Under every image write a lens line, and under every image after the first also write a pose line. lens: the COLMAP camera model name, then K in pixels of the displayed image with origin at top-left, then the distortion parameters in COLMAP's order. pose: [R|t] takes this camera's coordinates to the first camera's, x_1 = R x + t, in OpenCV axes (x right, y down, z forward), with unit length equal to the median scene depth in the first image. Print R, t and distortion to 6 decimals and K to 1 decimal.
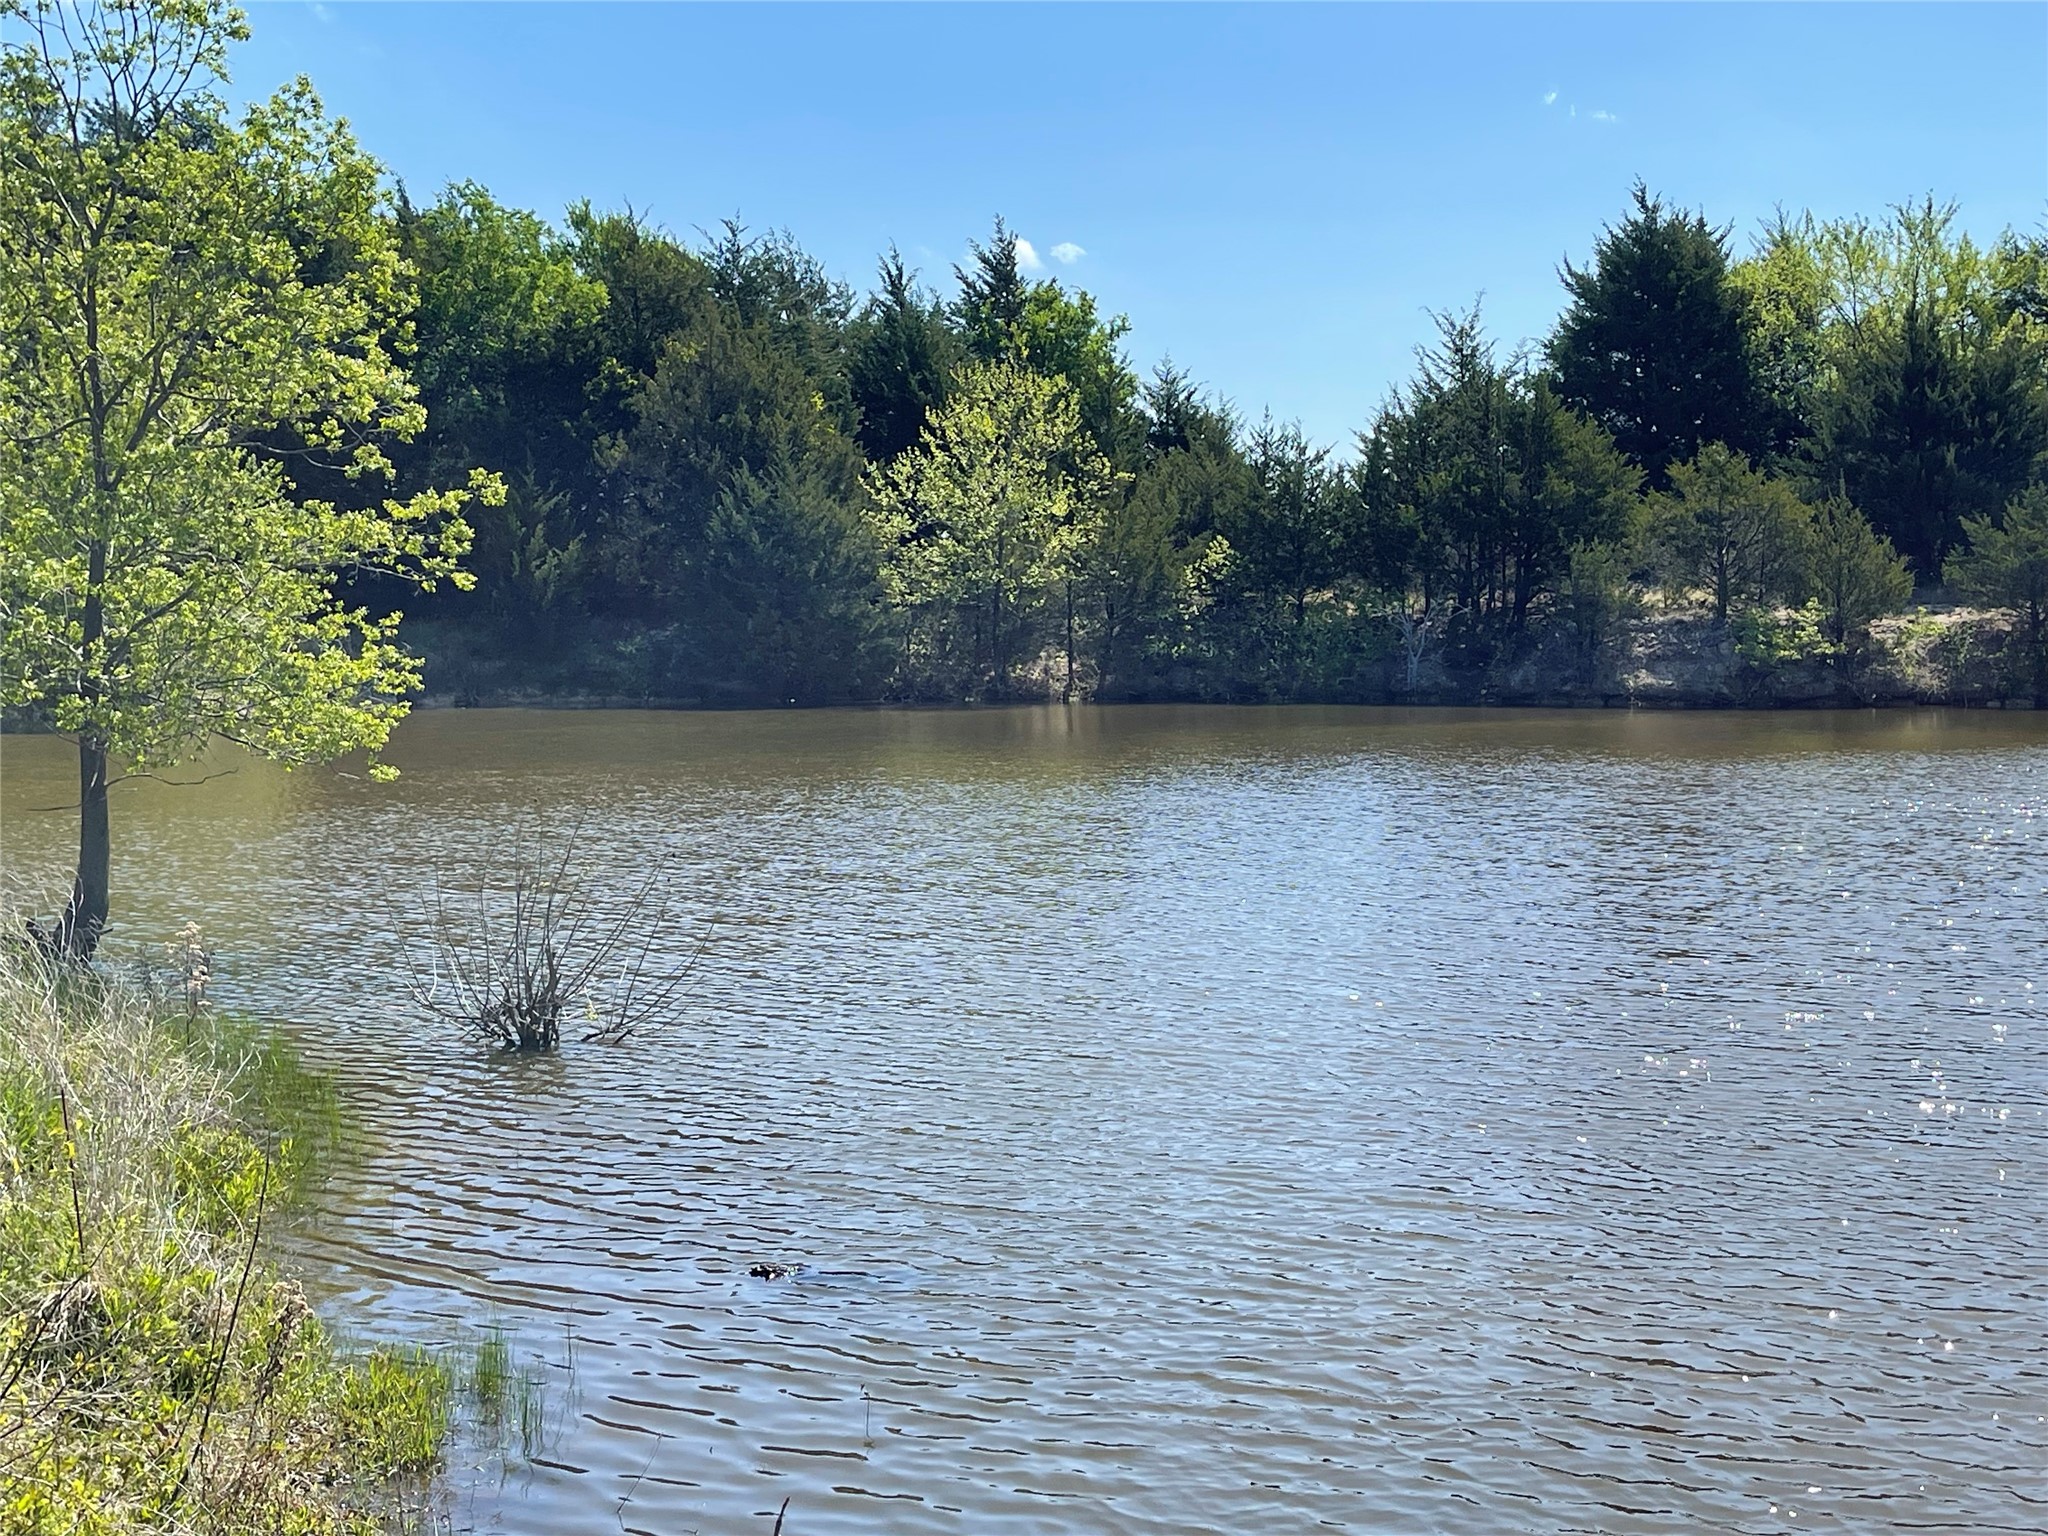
lens RADIAL K [[2658.4, 0, 1008.3], [0, 2658.4, 788.6], [0, 0, 1]] dist [0.096863, 0.000000]
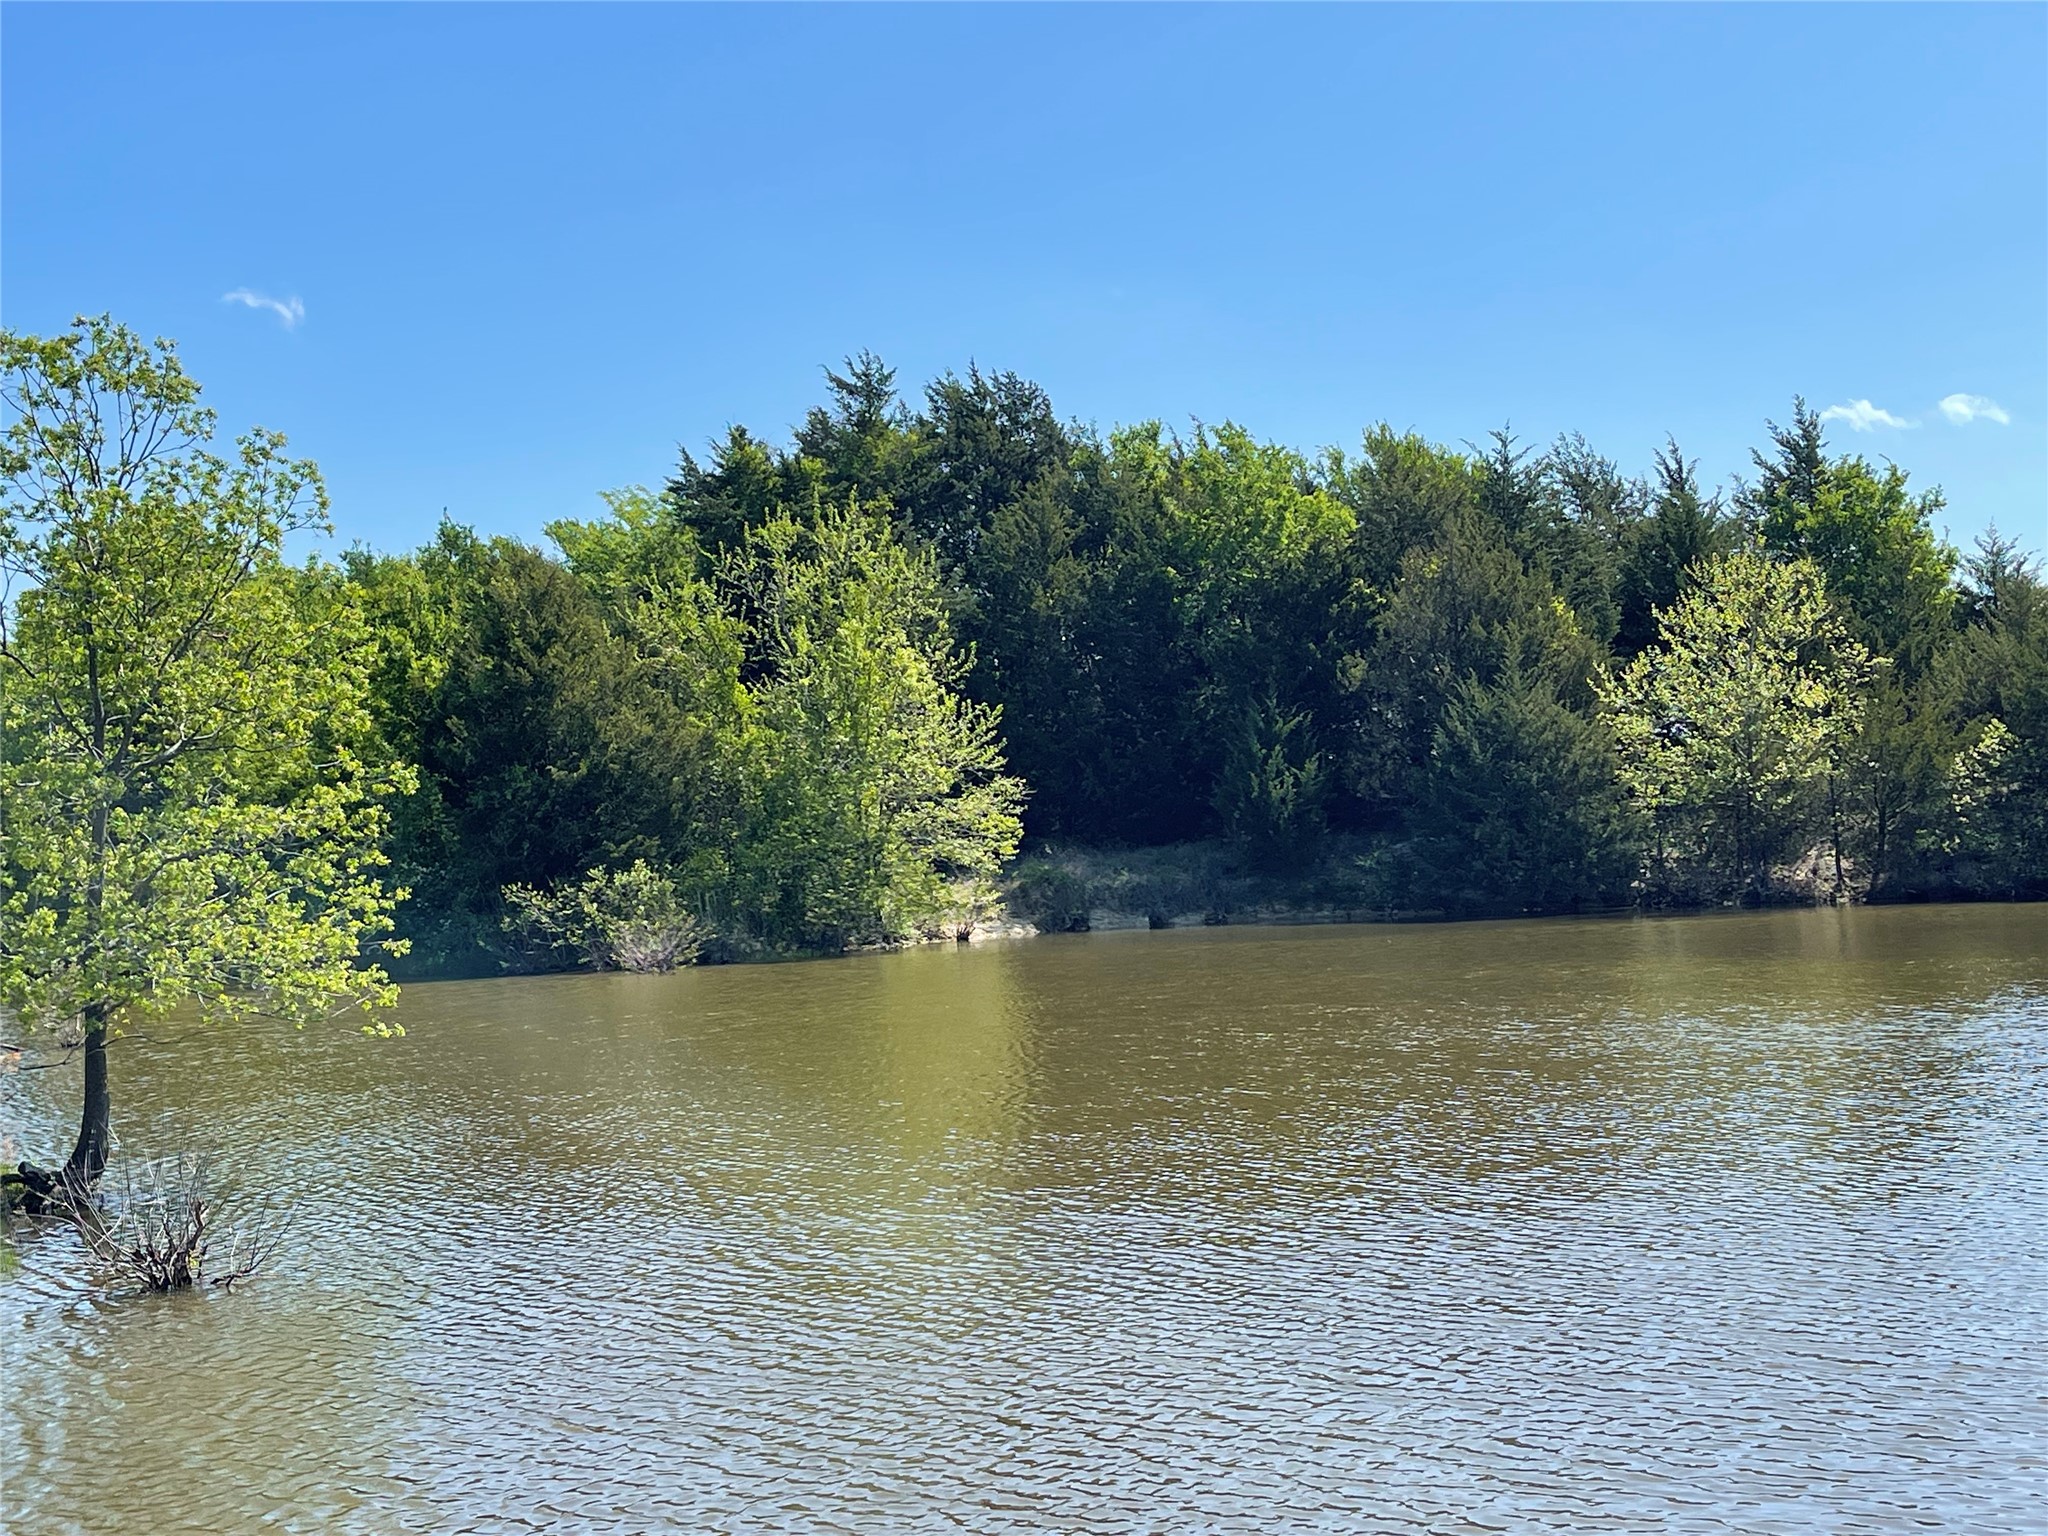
lens RADIAL K [[2658.4, 0, 1015.1], [0, 2658.4, 772.1], [0, 0, 1]] dist [0.096863, 0.000000]
pose [[0.927119, -0.047571, -0.371736, 0.107718], [0.017035, 0.996235, -0.085003, -0.003241], [0.374380, 0.072475, 0.924439, 0.013996]]
